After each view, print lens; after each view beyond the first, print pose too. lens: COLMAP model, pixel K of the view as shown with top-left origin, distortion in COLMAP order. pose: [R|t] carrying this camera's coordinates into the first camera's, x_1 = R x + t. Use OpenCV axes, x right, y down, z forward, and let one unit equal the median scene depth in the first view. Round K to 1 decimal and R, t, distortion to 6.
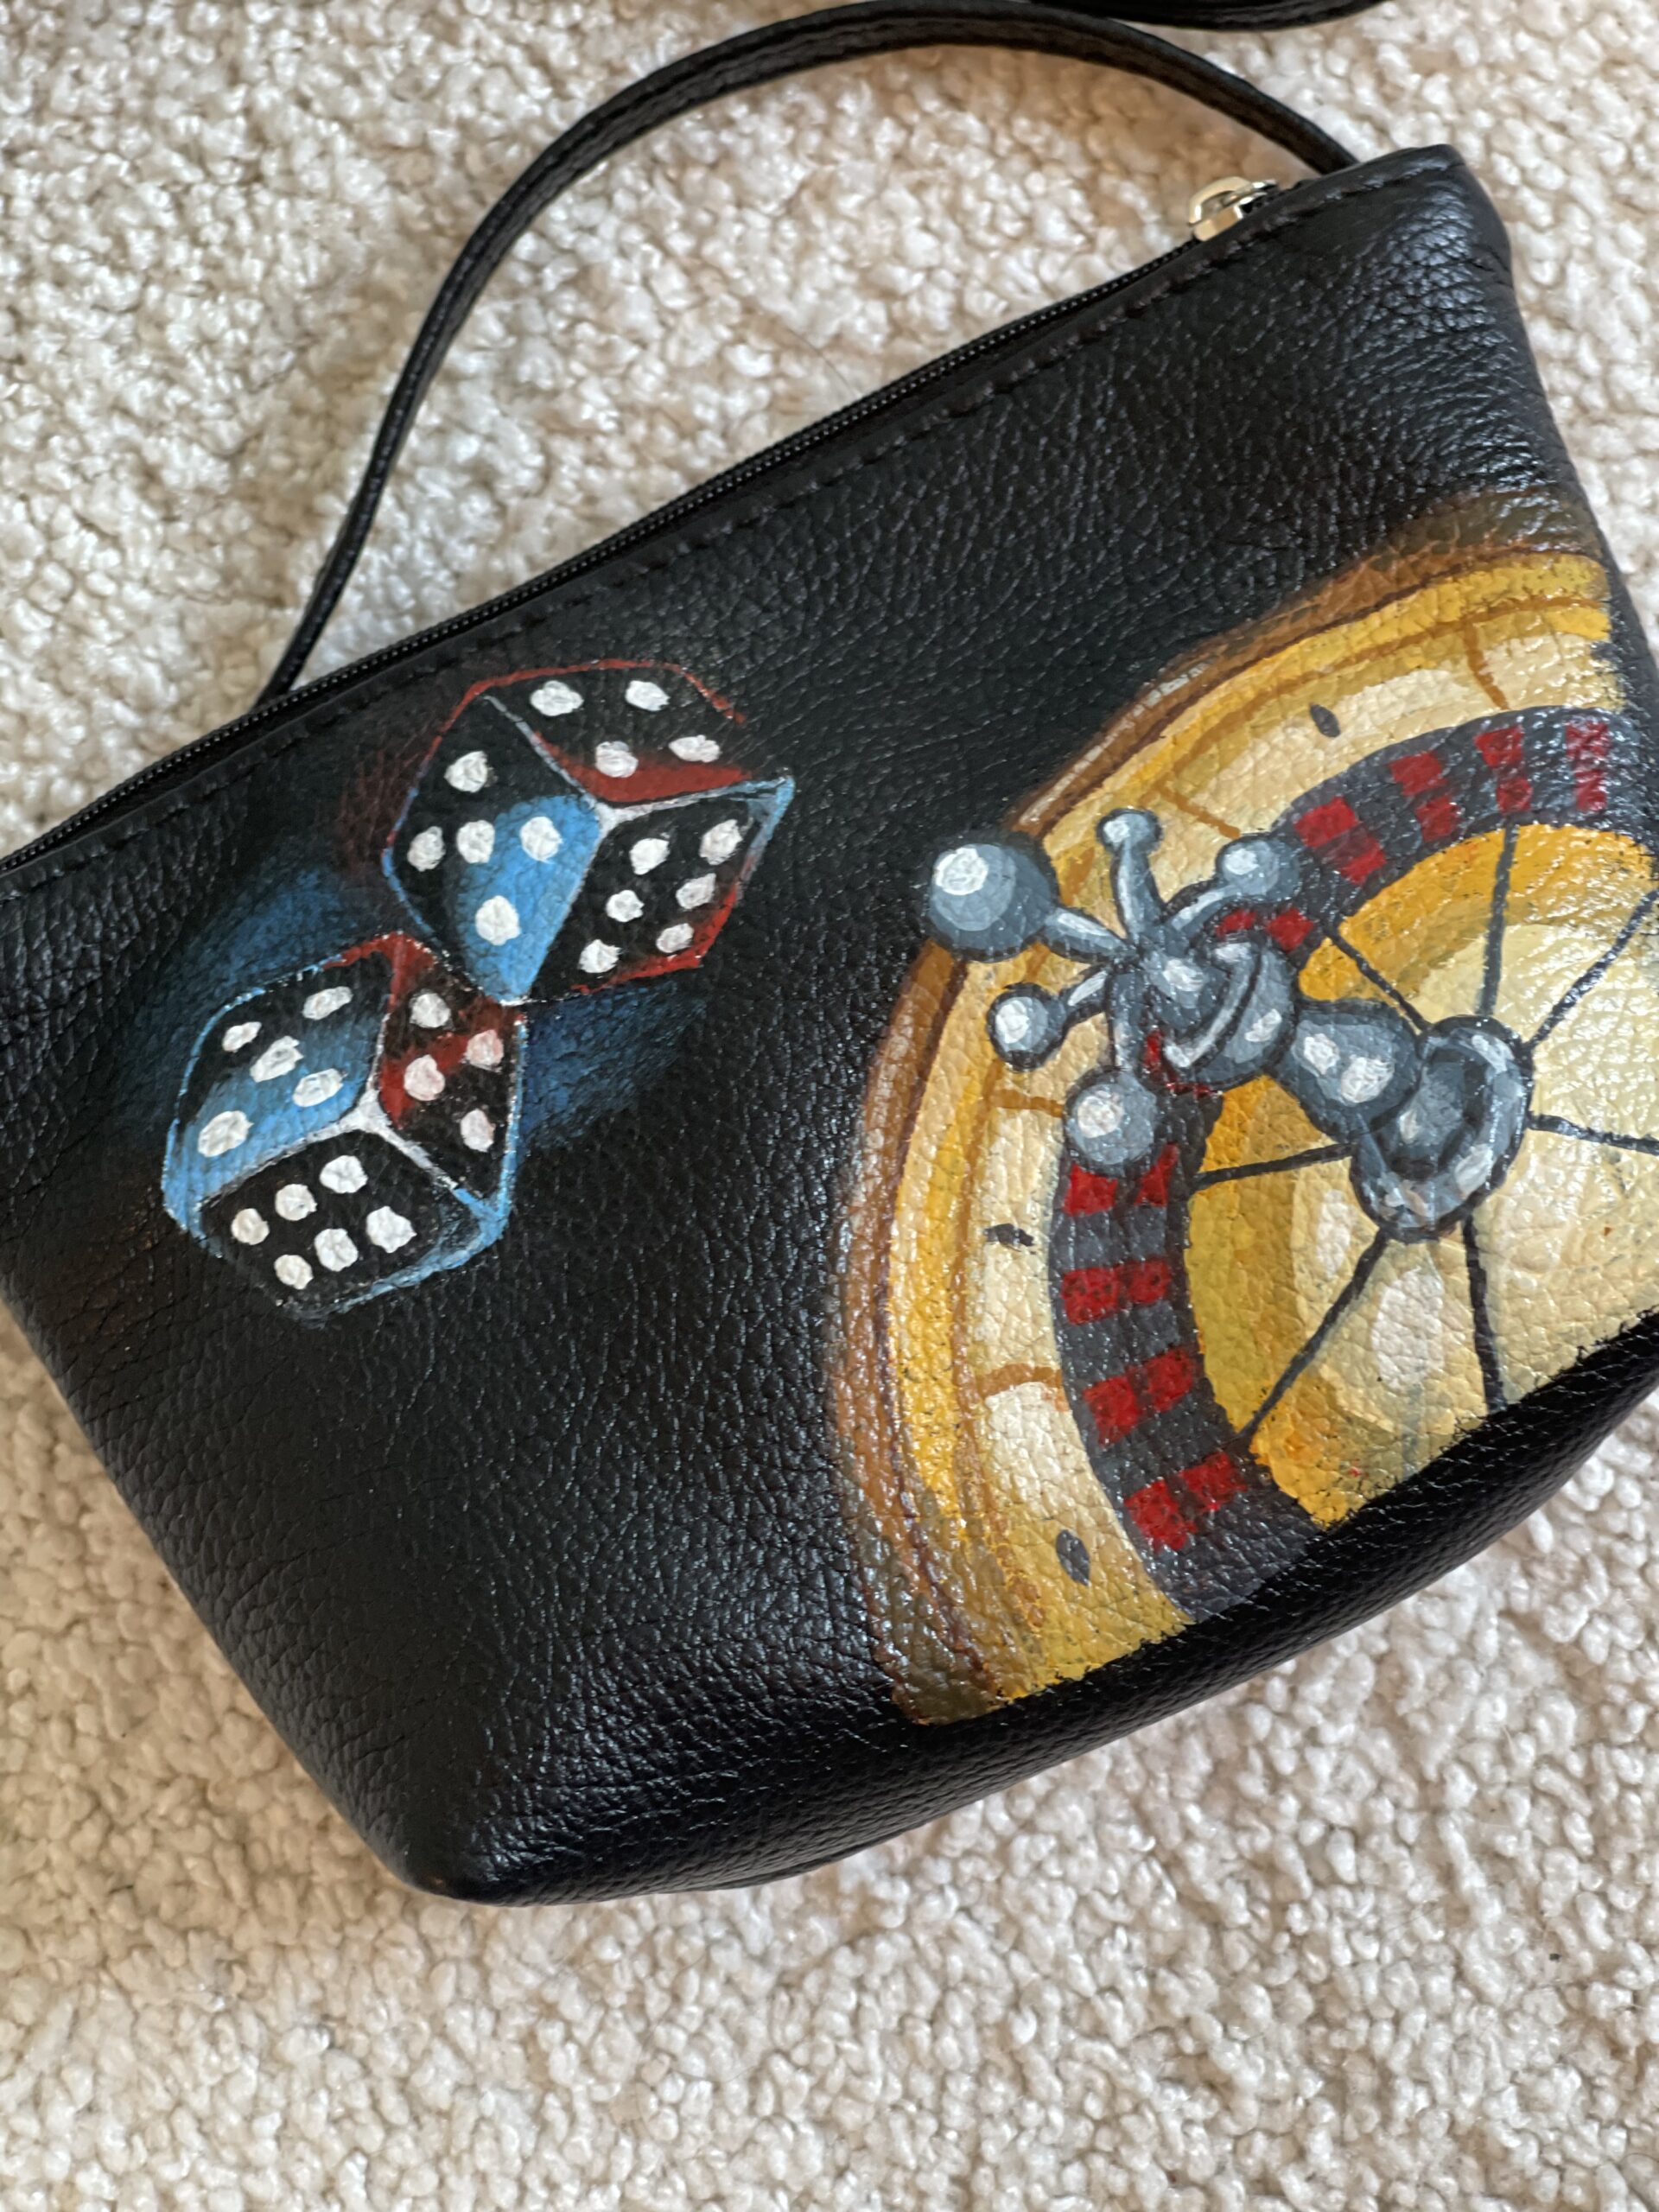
lens RADIAL K [[4182.1, 0, 841.0], [0, 4182.1, 1105.8], [0, 0, 1]] dist [0.100356, 0.000000]
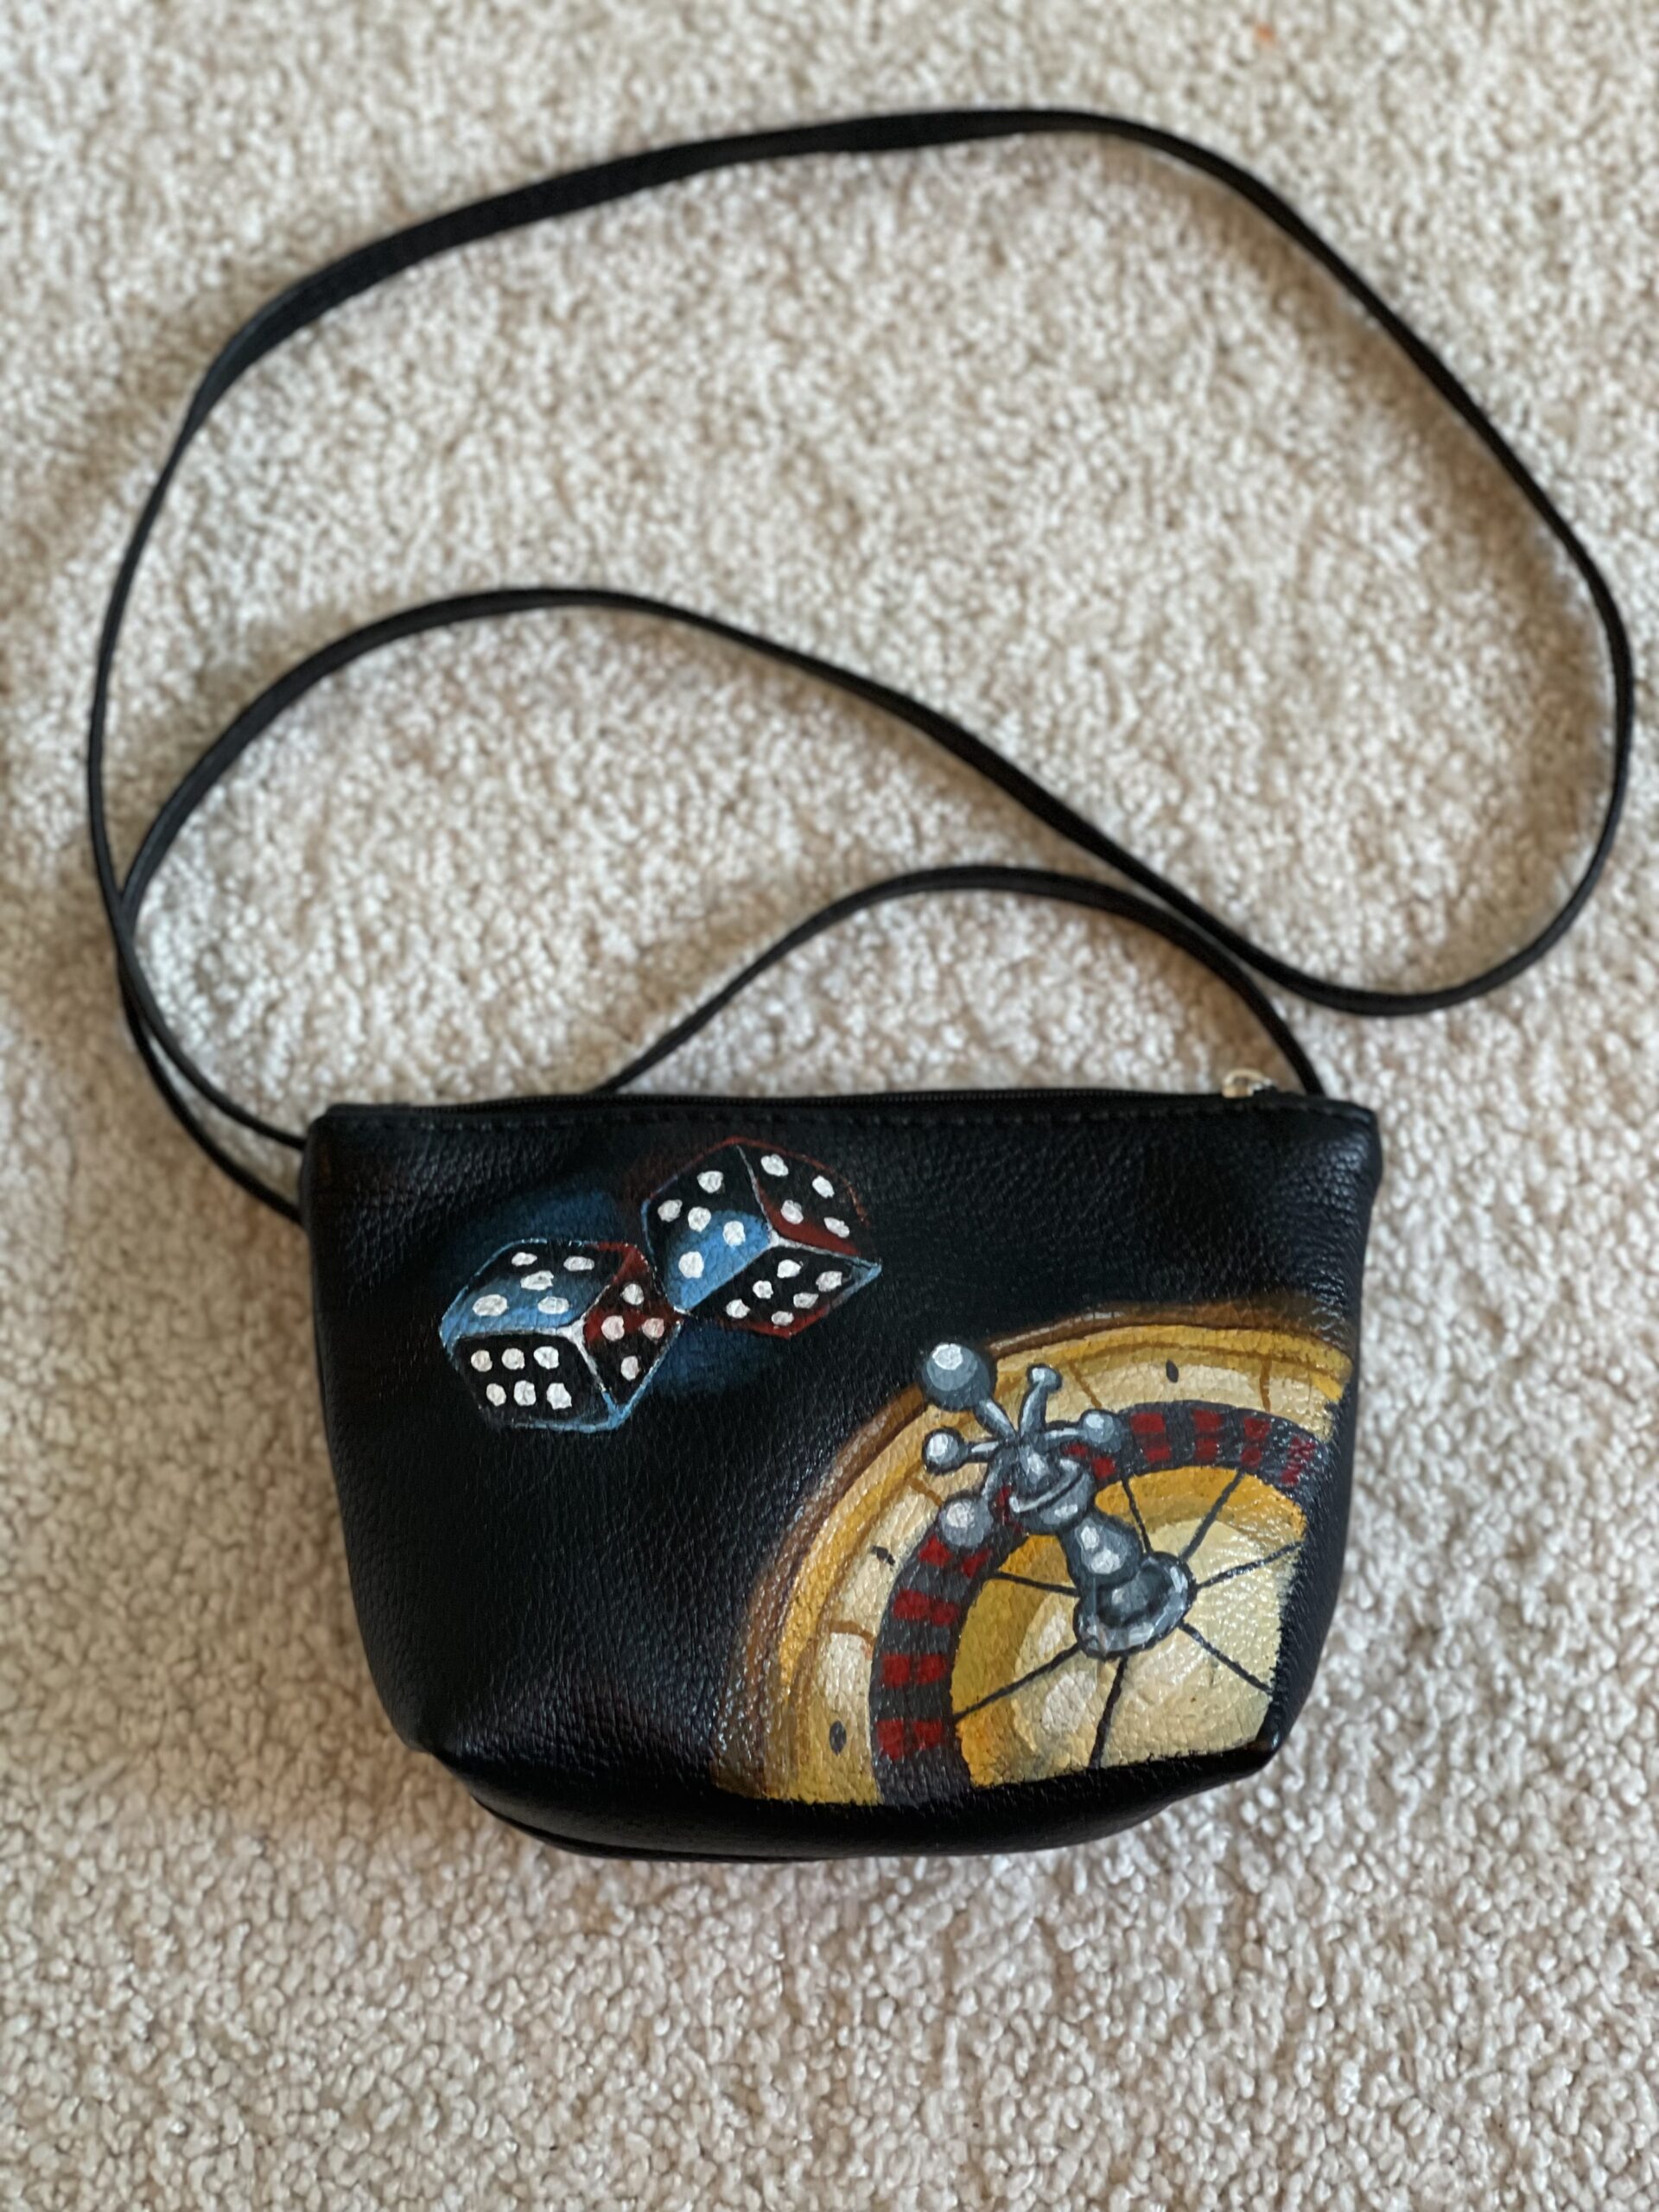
lens RADIAL K [[4182.1, 0, 821.5], [0, 4182.1, 1089.8], [0, 0, 1]] dist [0.100356, 0.000000]
pose [[0.897123, 0.441757, -0.004664, -0.053628], [-0.437381, 0.886650, -0.150168, 0.117750], [-0.062202, 0.136759, 0.988649, -0.662837]]
